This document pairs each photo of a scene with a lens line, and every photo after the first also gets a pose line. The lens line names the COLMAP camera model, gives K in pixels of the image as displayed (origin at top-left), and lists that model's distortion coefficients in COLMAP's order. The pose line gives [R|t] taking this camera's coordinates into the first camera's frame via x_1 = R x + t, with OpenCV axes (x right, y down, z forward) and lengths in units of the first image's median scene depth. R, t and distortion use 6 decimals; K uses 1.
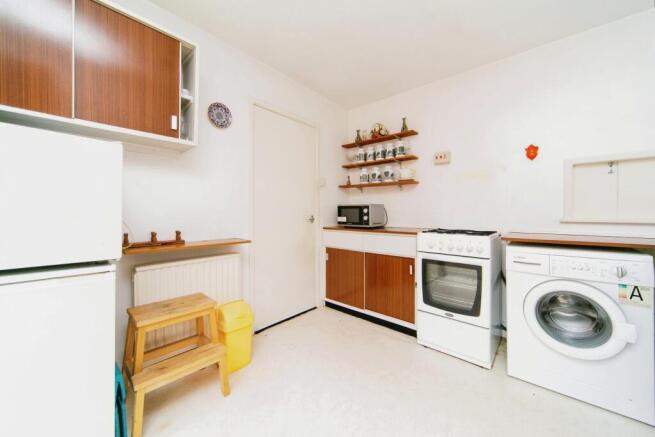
lens RADIAL K [[248.9, 0, 326.7], [0, 248.9, 209.7], [0, 0, 1]] dist [-0.000431, 0.000087]
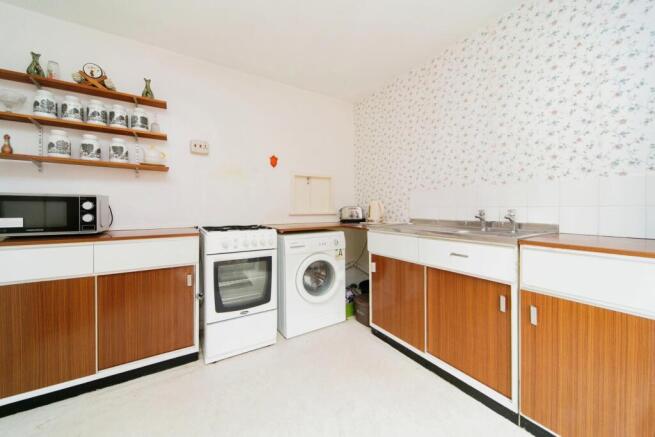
lens RADIAL K [[248.9, 0, 326.7], [0, 248.9, 209.7], [0, 0, 1]] dist [-0.000431, 0.000087]
pose [[0.267691, -0.004180, 0.963496, -0.274926], [-0.007772, 0.999949, 0.006498, 0.005959], [-0.963473, -0.009228, 0.267645, 0.322779]]
